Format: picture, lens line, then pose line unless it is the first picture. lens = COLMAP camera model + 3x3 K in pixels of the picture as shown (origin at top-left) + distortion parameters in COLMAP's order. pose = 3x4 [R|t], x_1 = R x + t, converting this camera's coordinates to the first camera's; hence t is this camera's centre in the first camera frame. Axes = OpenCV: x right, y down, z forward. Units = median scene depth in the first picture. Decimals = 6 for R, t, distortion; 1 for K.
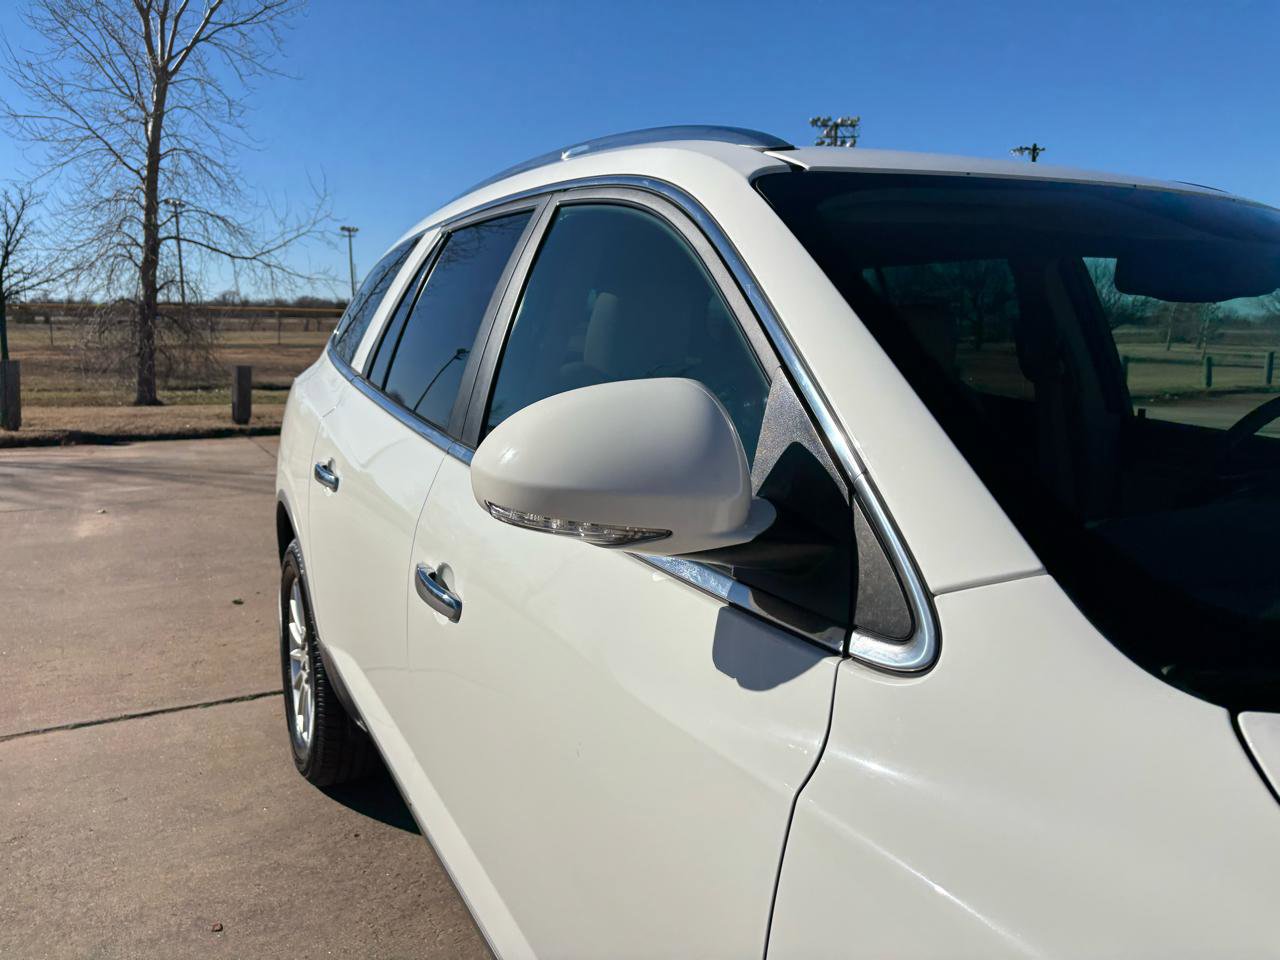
lens RADIAL K [[963.8, 0, 637.8], [0, 963.8, 483.8], [0, 0, 1]] dist [0.049813, -0.046181]
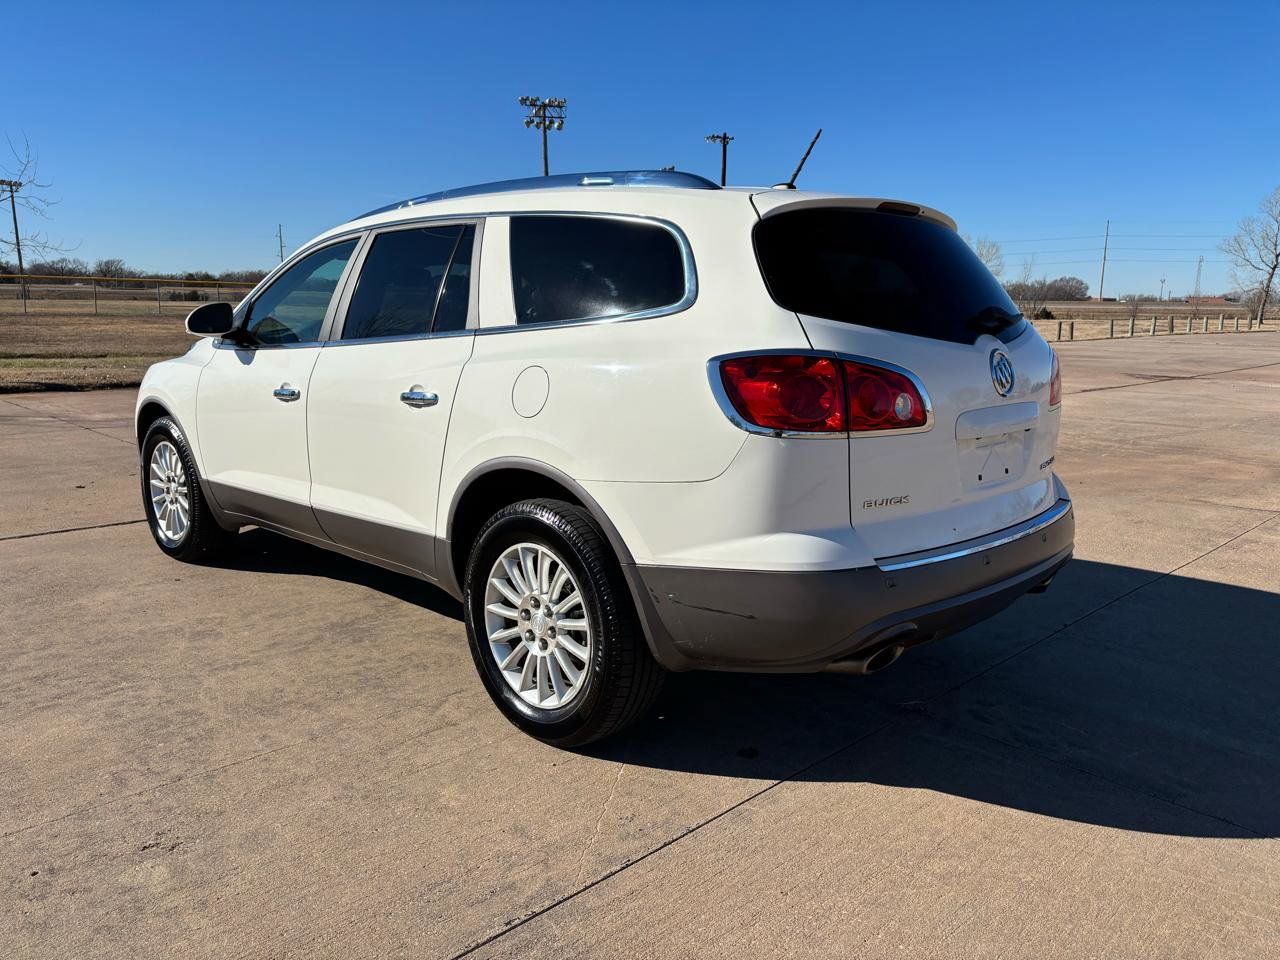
lens RADIAL K [[963.8, 0, 645.7], [0, 963.8, 485.8], [0, 0, 1]] dist [0.049813, -0.046181]
pose [[0.959076, -0.049245, 0.278835, -0.013809], [0.039891, 0.998438, 0.039127, 0.022271], [-0.280326, -0.026402, 0.959542, -0.160275]]
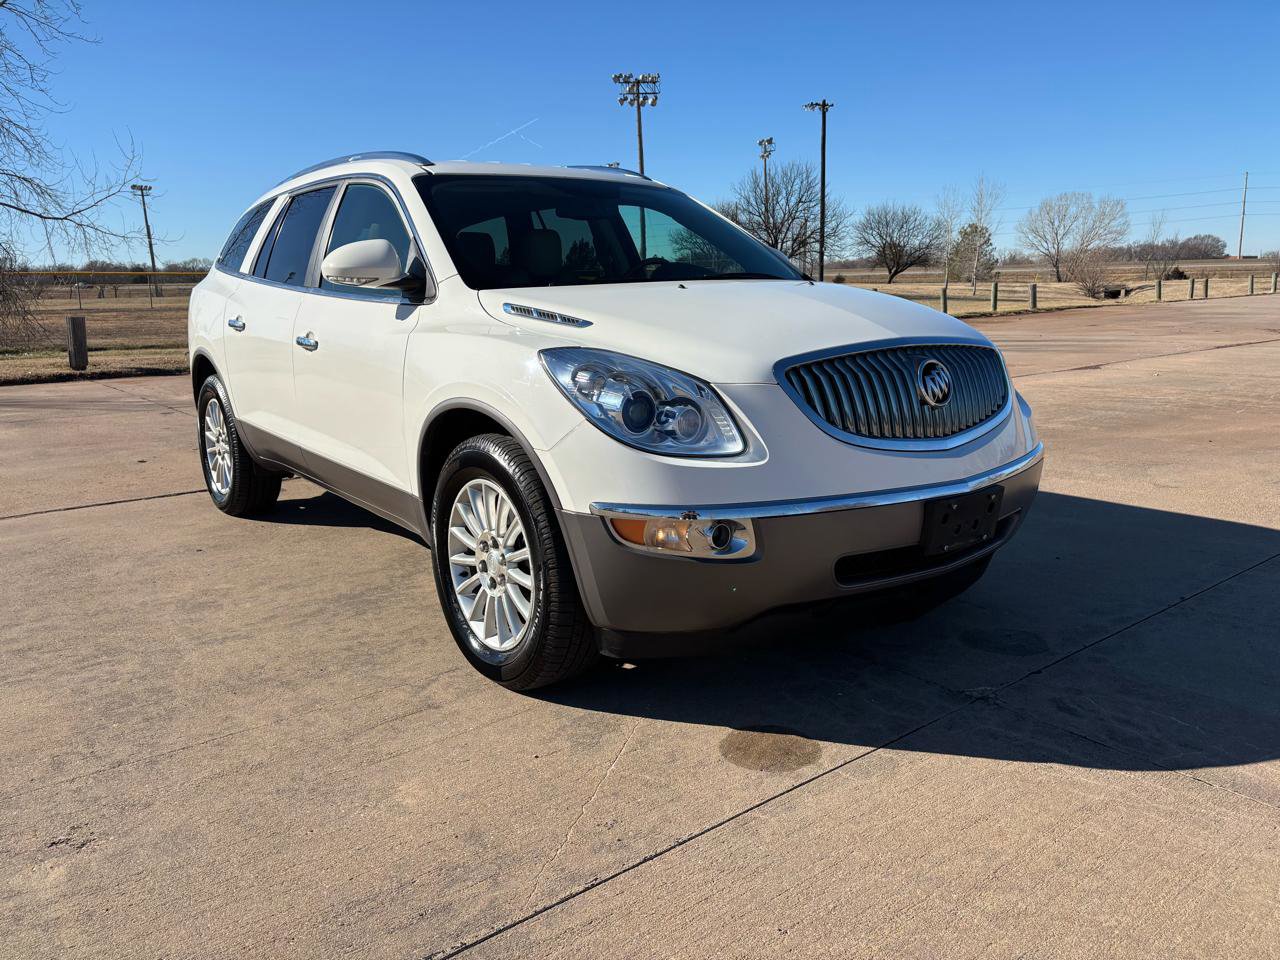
lens RADIAL K [[963.8, 0, 639.3], [0, 963.8, 472.9], [0, 0, 1]] dist [0.049813, -0.046181]
pose [[0.984209, -0.064033, 0.165020, 0.016371], [0.058325, 0.997527, 0.039211, 0.032309], [-0.167123, -0.028967, 0.985510, -0.131604]]
